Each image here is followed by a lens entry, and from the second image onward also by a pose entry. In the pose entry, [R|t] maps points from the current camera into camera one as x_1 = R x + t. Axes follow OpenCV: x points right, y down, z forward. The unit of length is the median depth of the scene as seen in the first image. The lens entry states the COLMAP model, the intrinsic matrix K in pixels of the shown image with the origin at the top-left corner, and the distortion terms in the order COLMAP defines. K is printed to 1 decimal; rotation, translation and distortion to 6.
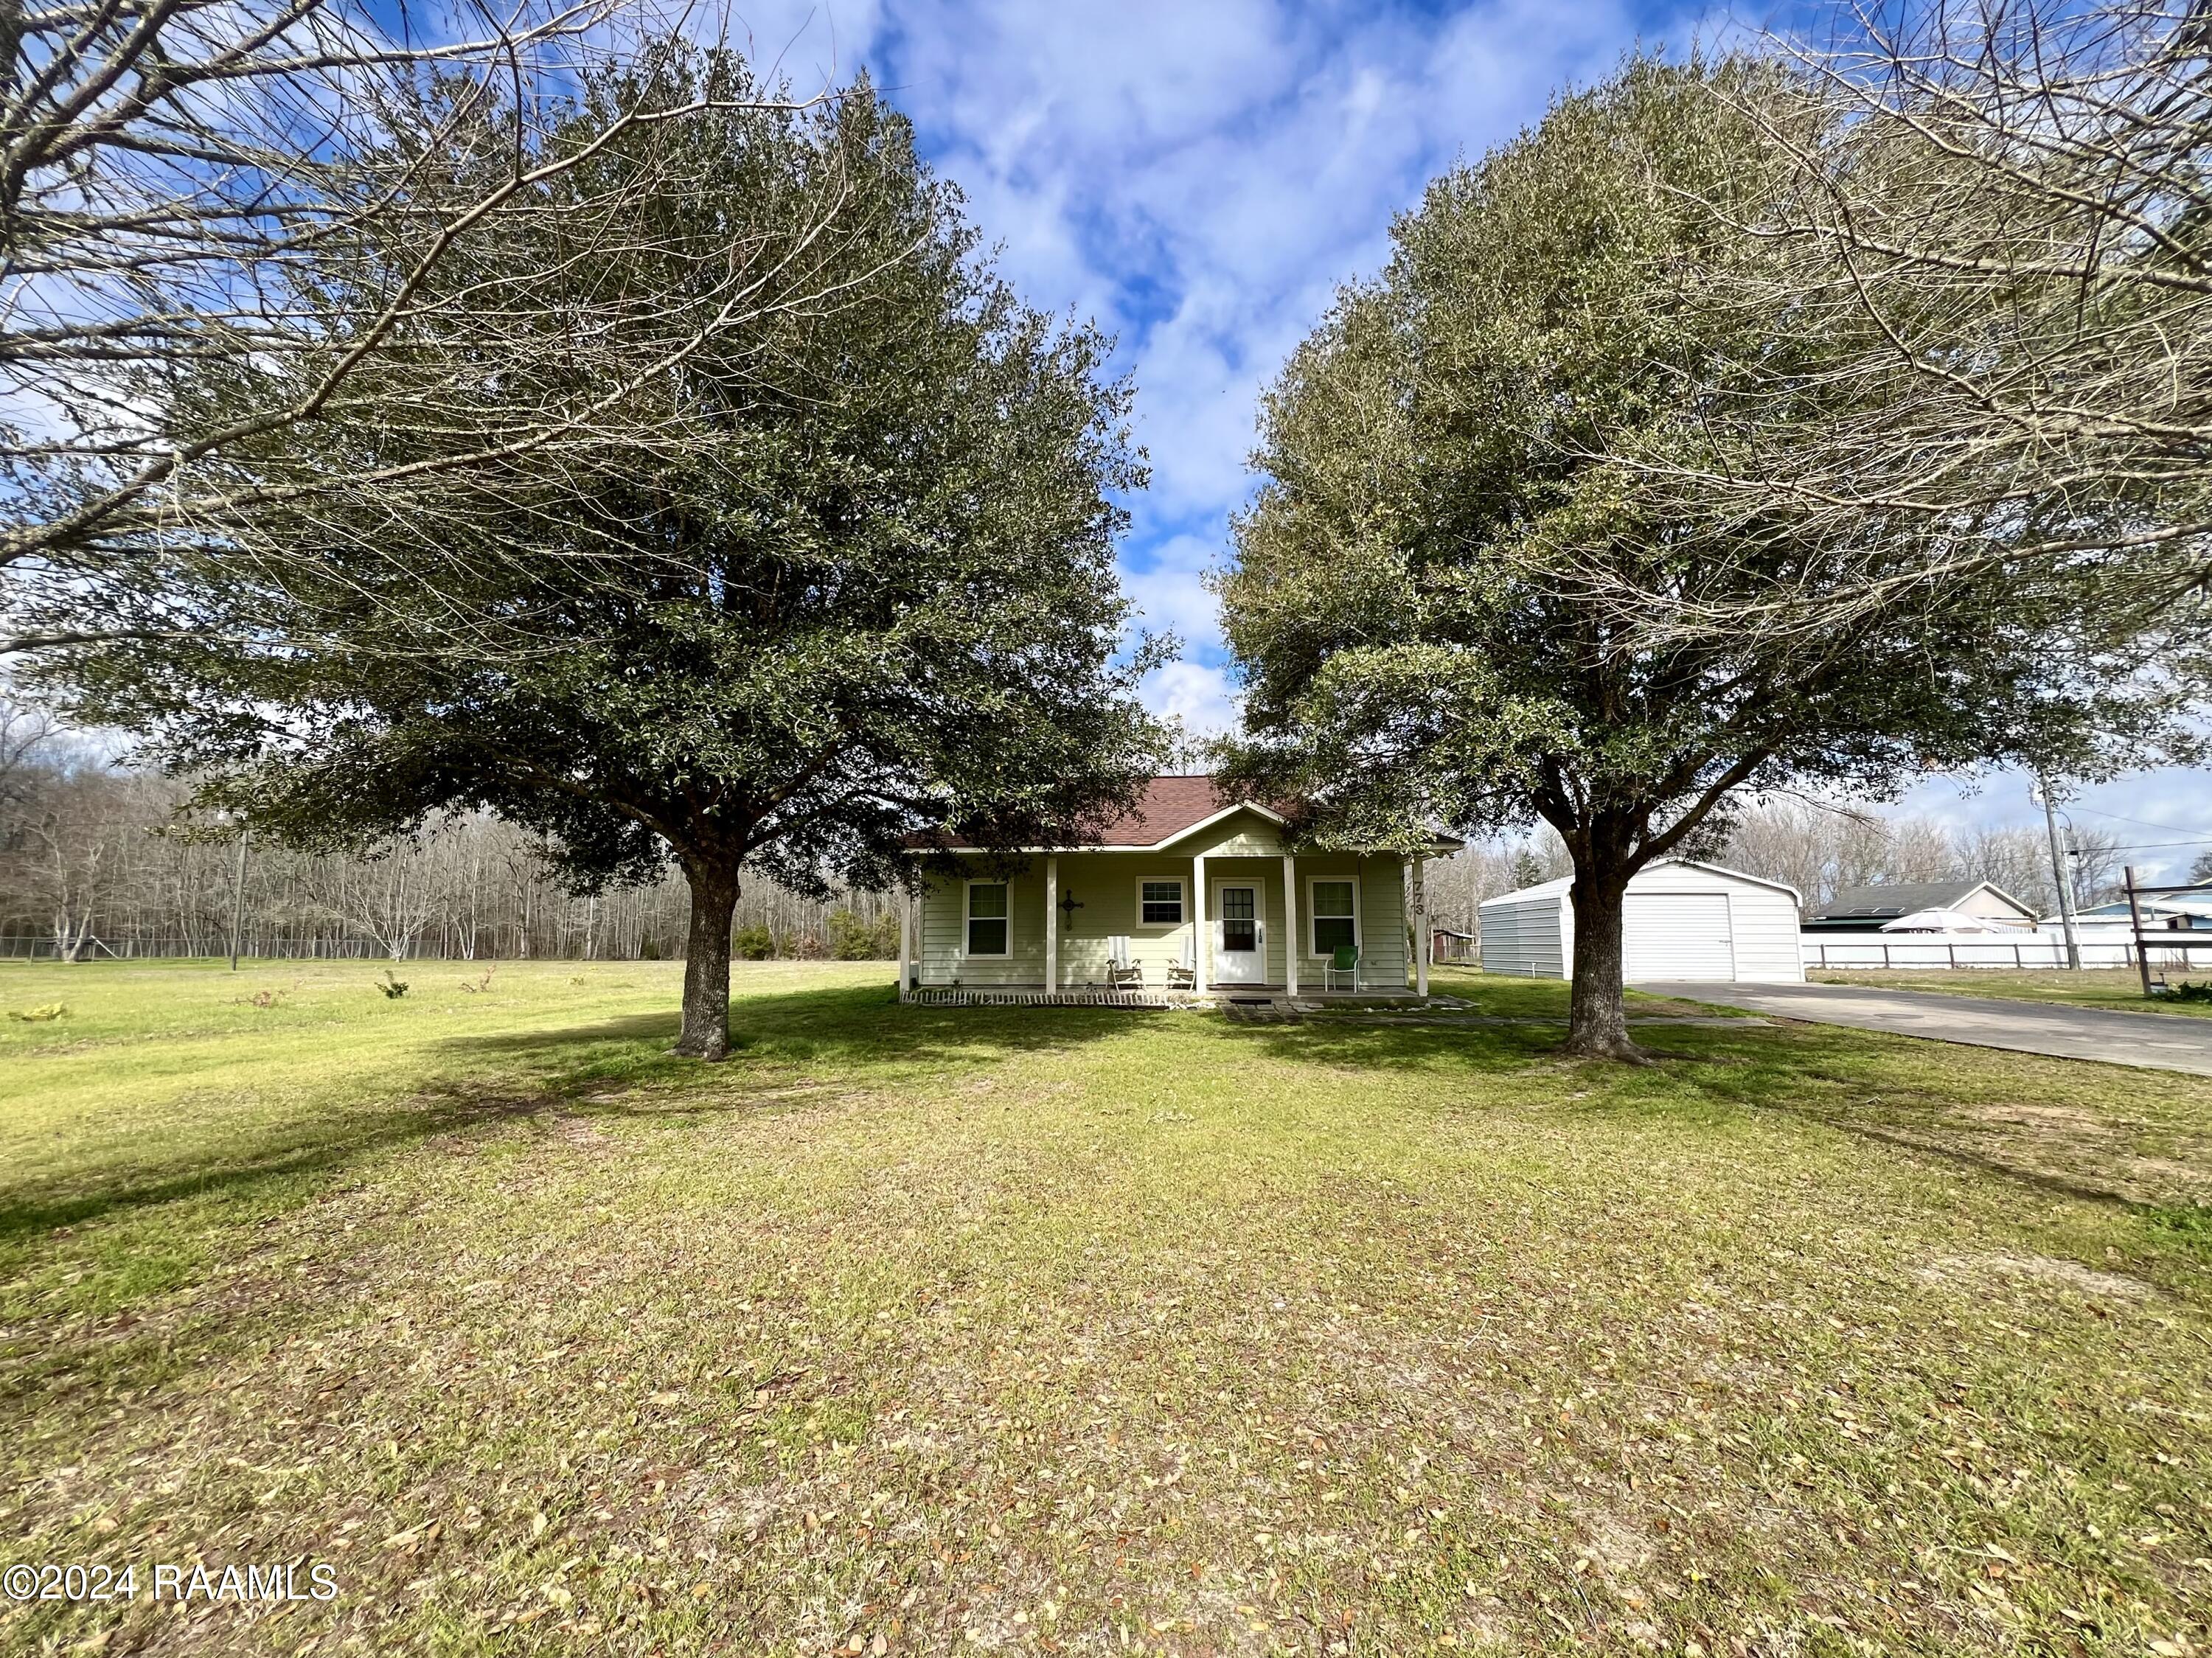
lens RADIAL K [[931.4, 0, 1106.9], [0, 931.4, 818.0], [0, 0, 1]] dist [0.001365, 0.011305]
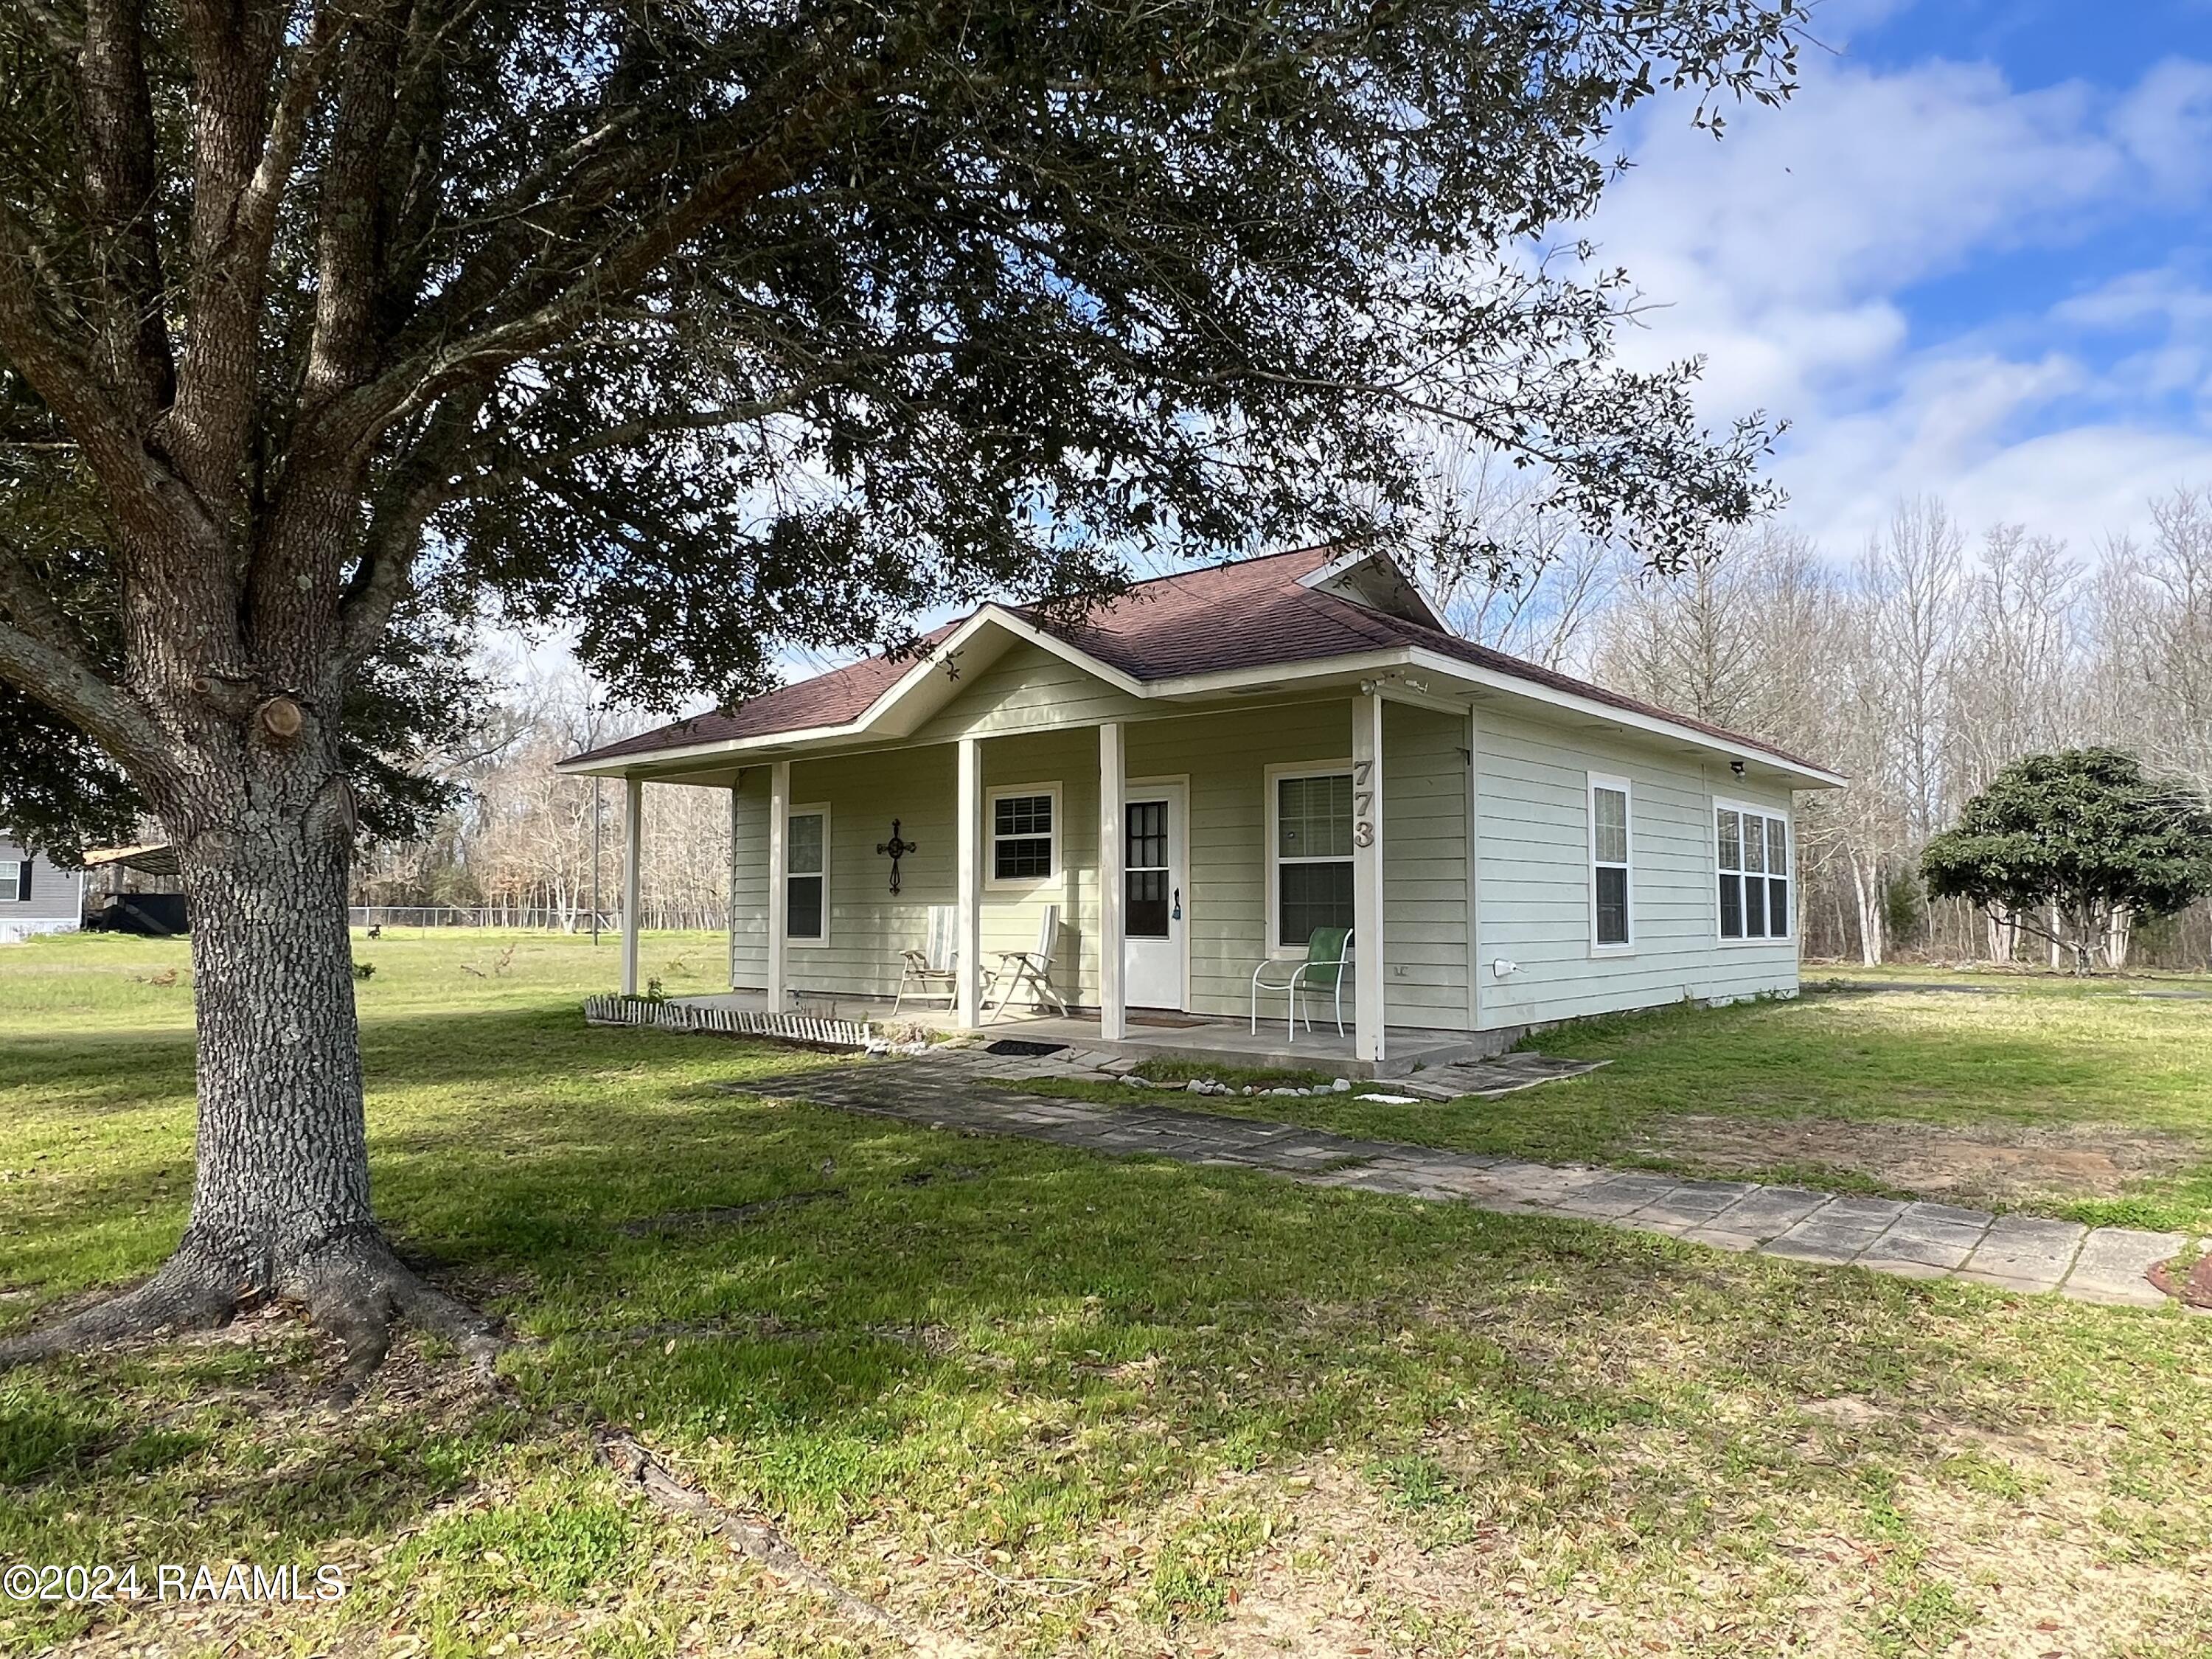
lens RADIAL K [[1434.6, 0, 1044.1], [0, 1434.6, 837.3], [0, 0, 1]] dist [-0.010207, -0.004856]
pose [[0.784333, -0.032129, -0.619507, 0.874719], [0.079553, 0.995621, 0.049084, 0.089097], [0.615217, -0.087782, 0.783455, 0.679378]]
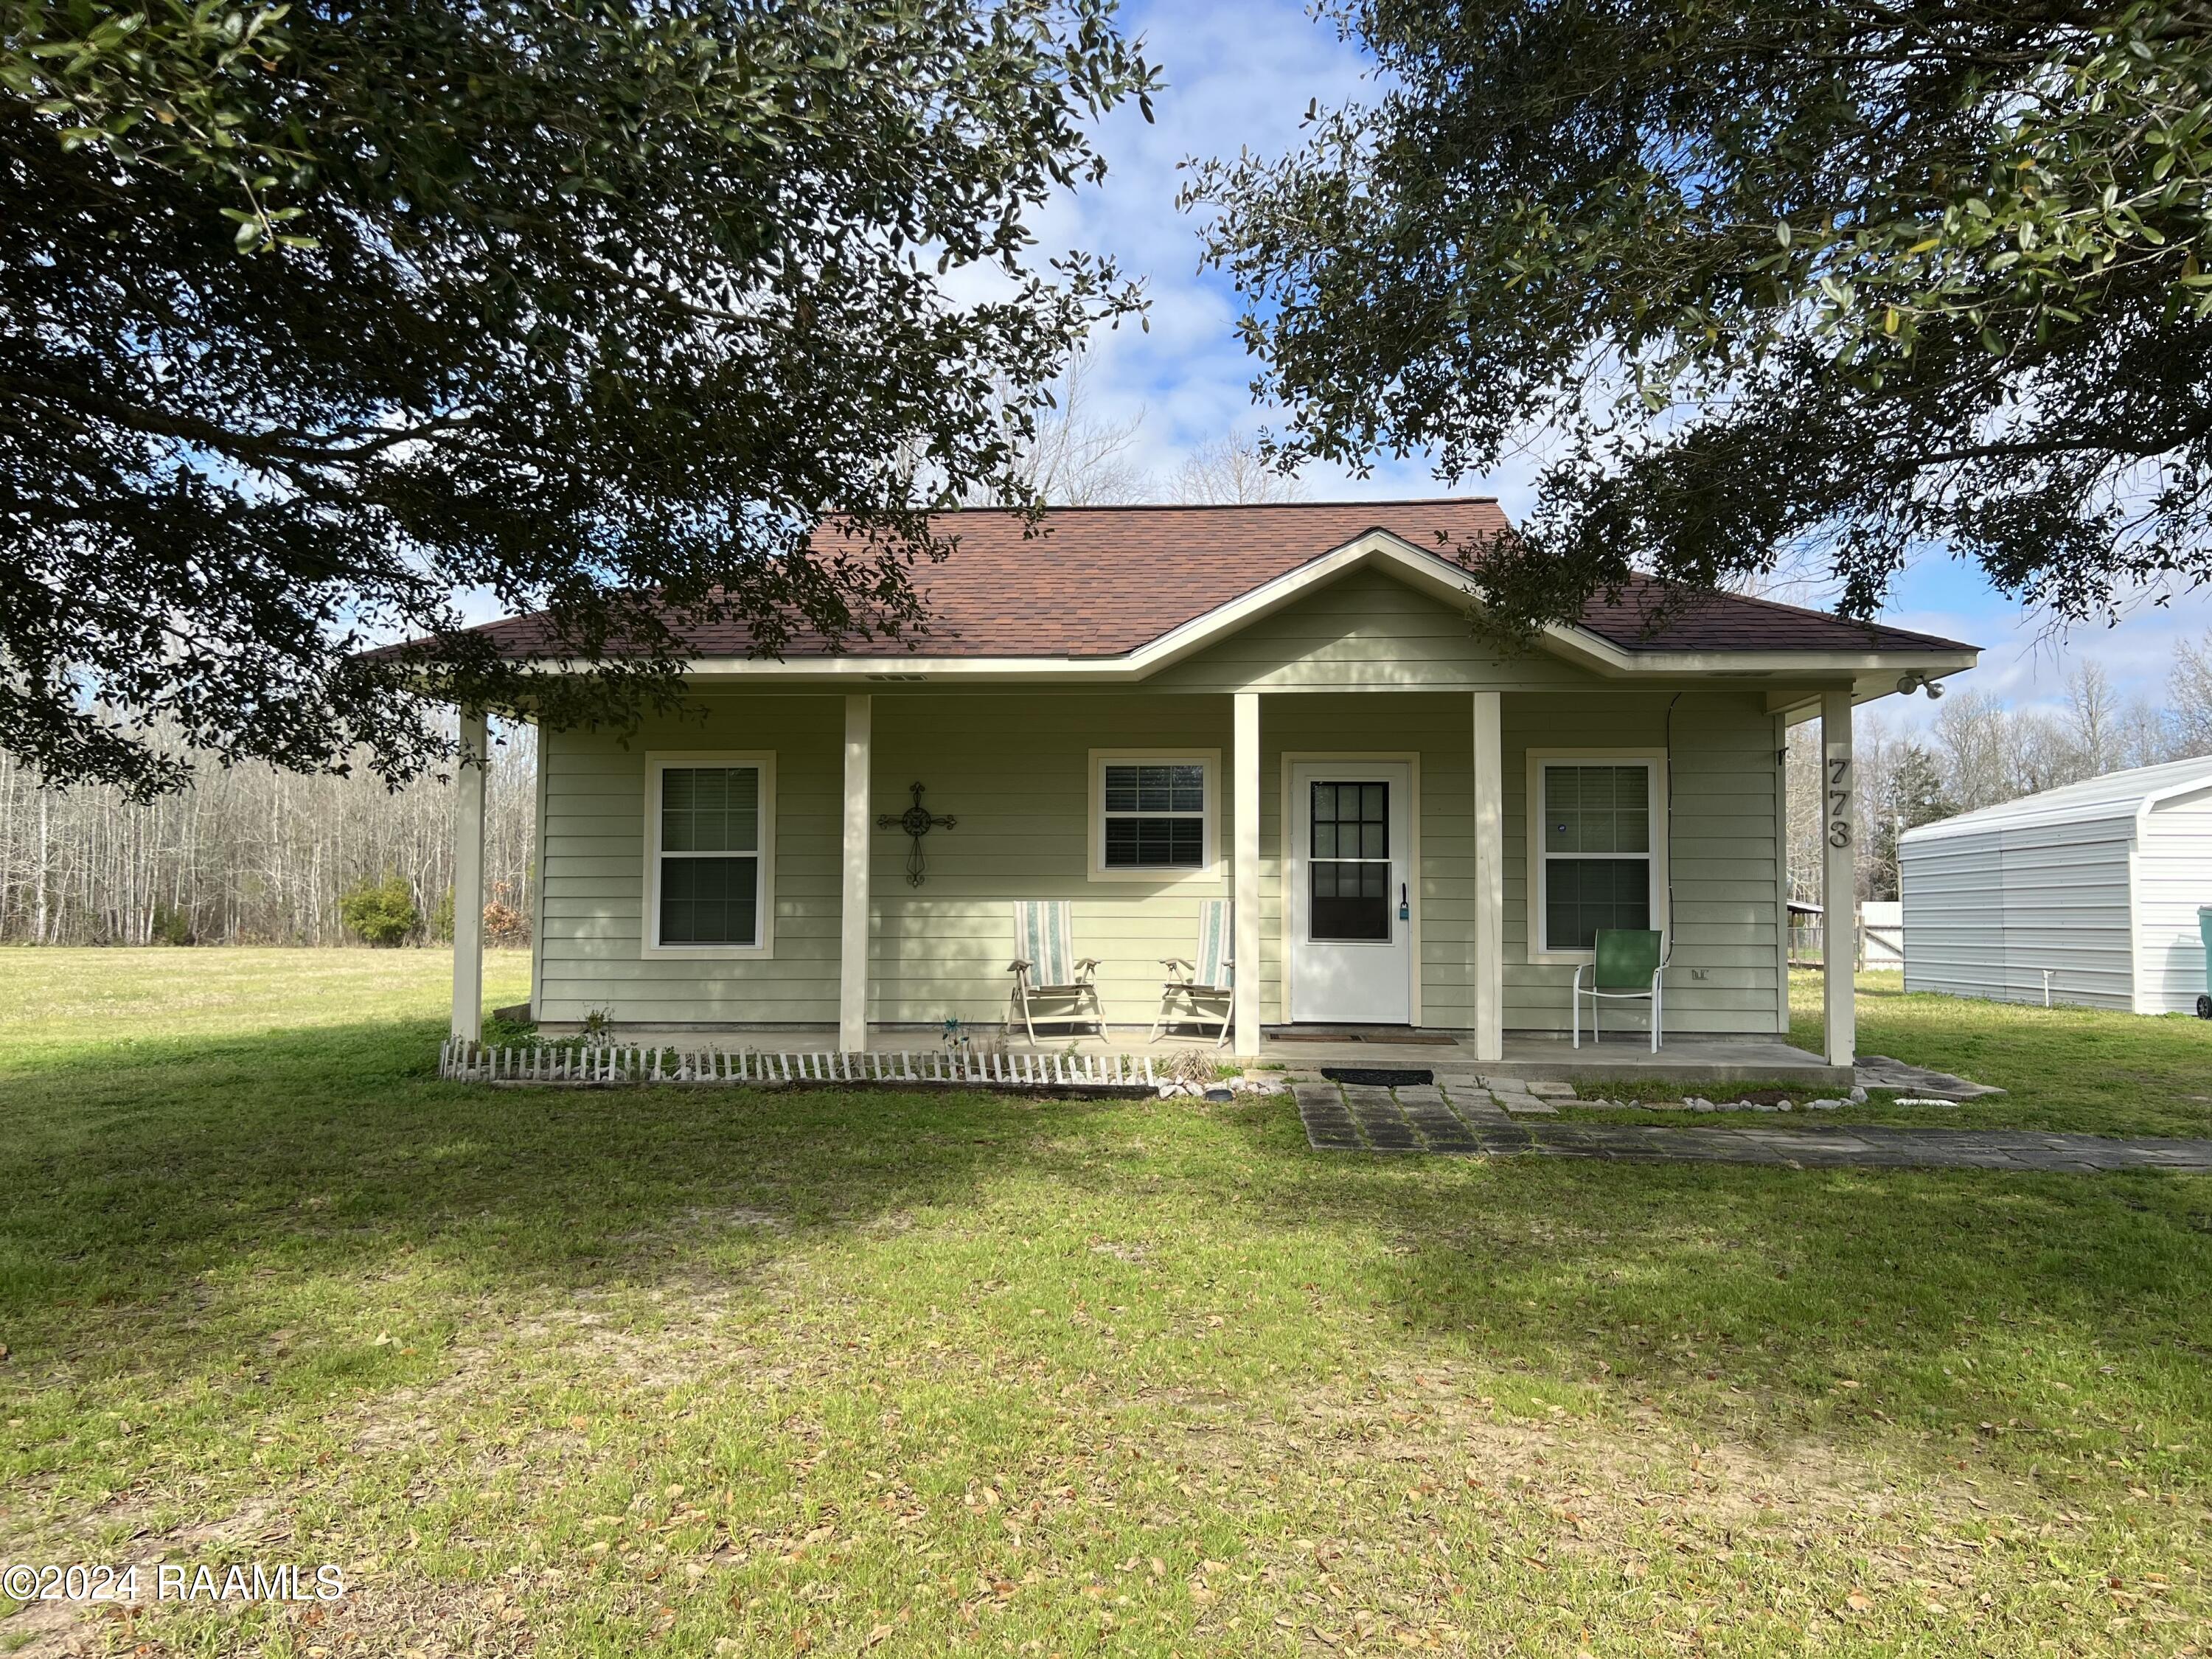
lens RADIAL K [[1707.6, 0, 1104.4], [0, 1707.6, 838.0], [0, 0, 1]] dist [0.052796, -0.054927]
pose [[0.999979, 0.006351, -0.001390, 0.065740], [-0.006206, 0.996159, 0.087347, 0.061947], [0.001939, -0.087337, 0.996177, 0.472013]]
